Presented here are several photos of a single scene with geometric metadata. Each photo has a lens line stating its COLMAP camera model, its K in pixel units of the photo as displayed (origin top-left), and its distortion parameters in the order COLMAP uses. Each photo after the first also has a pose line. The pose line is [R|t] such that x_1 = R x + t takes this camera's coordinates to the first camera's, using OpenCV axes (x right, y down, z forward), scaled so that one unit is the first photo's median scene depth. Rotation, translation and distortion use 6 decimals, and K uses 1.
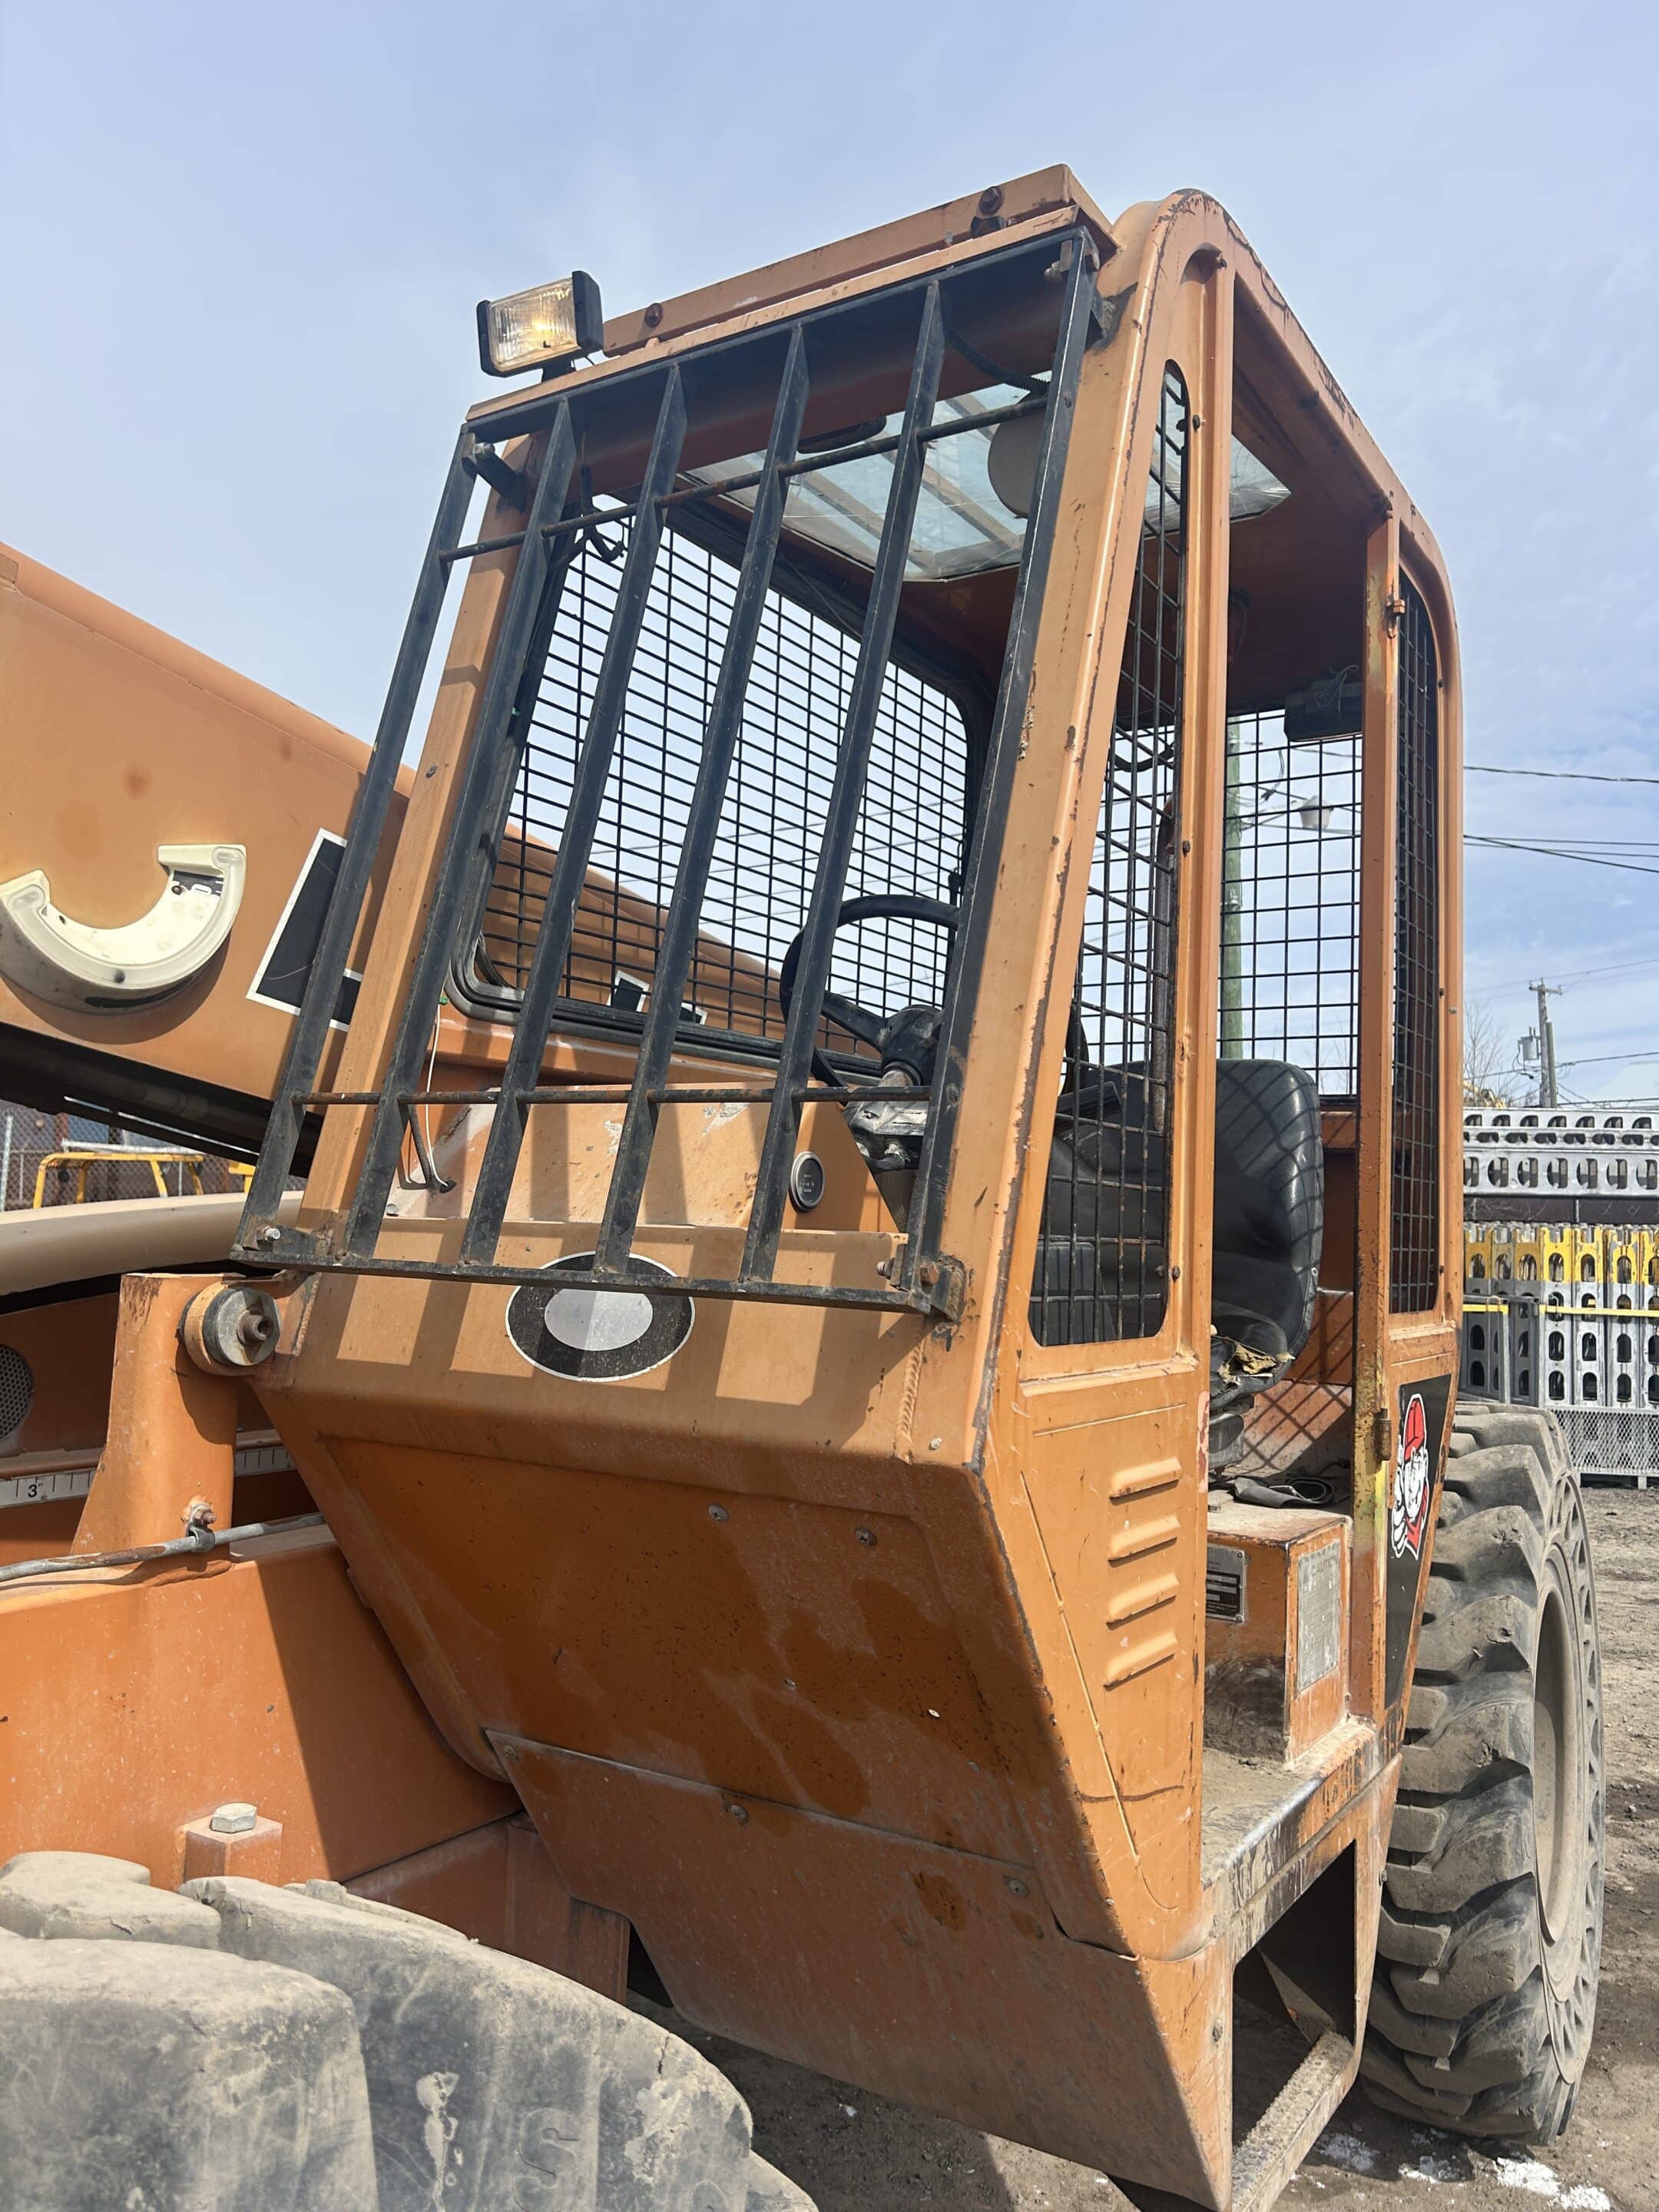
lens RADIAL K [[1731.9, 0, 829.5], [0, 1731.9, 1106.0], [0, 0, 1]] dist [0.080133, -0.085513]
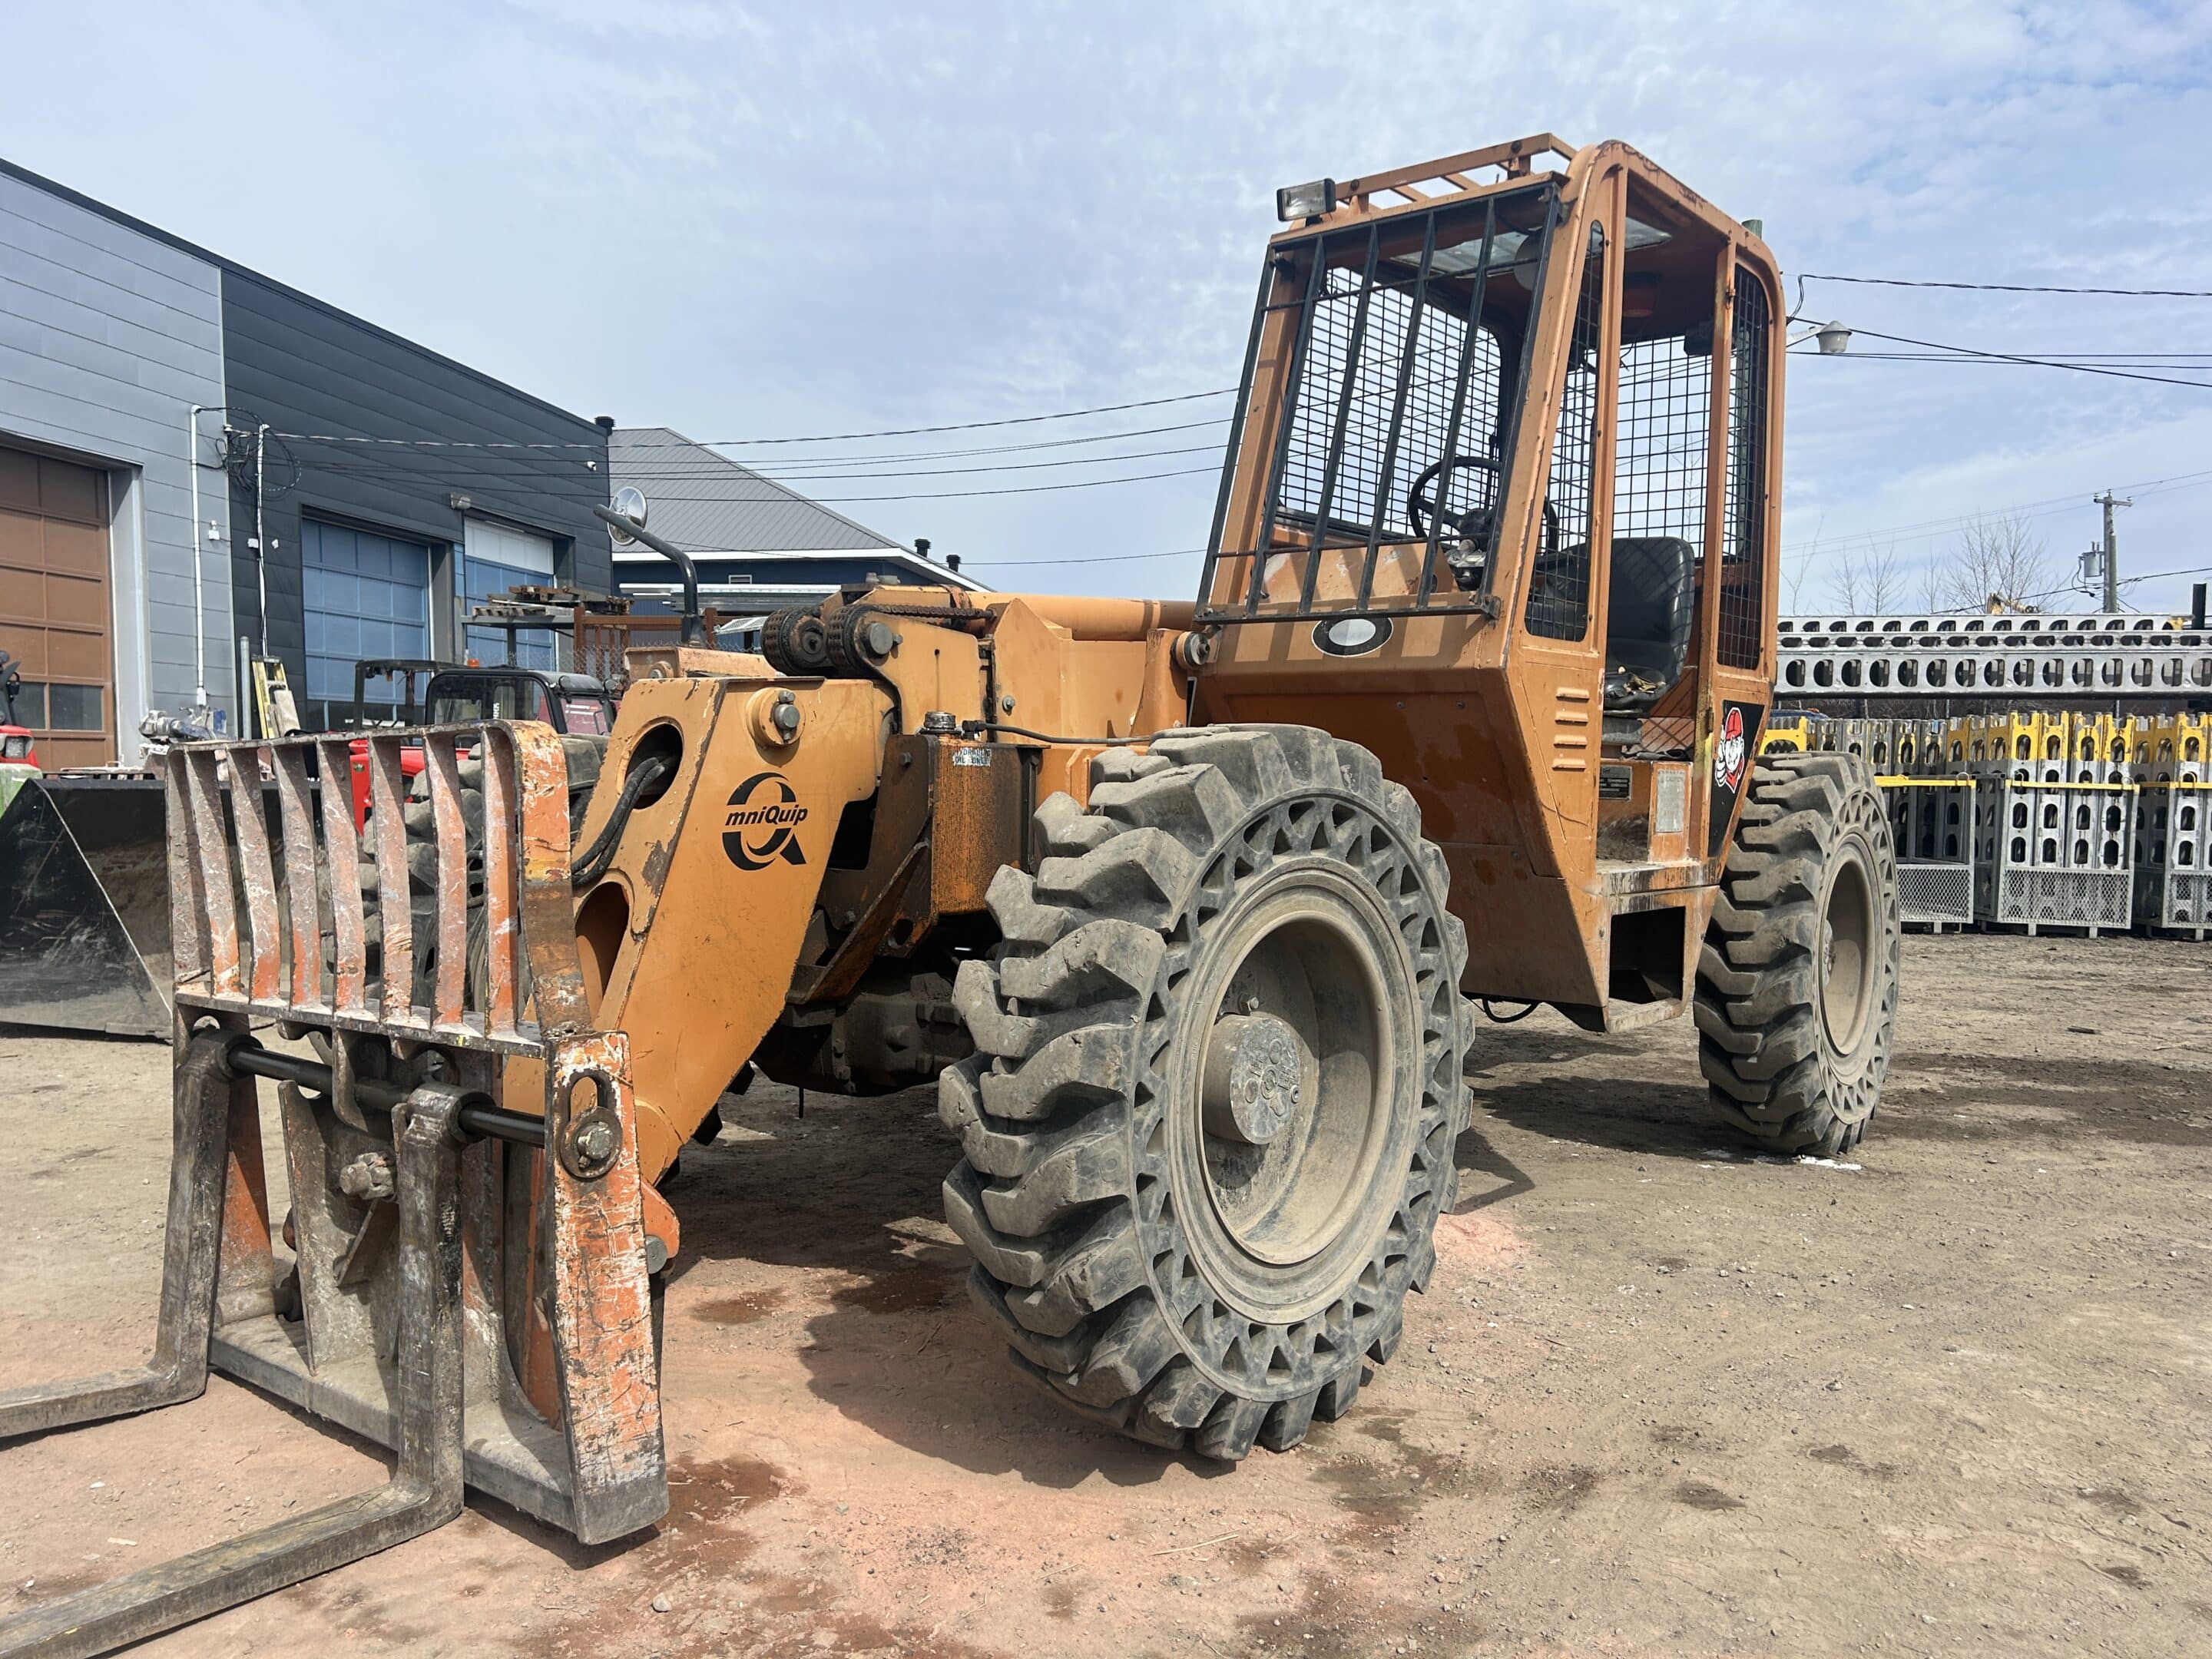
lens RADIAL K [[1731.9, 0, 1106.0], [0, 1731.9, 829.5], [0, 0, 1]] dist [0.080133, -0.085513]
pose [[0.990566, -0.000134, -0.137034, -0.073961], [0.014477, 0.994506, 0.103677, 0.073305], [0.136267, -0.104682, 0.985126, -0.838761]]
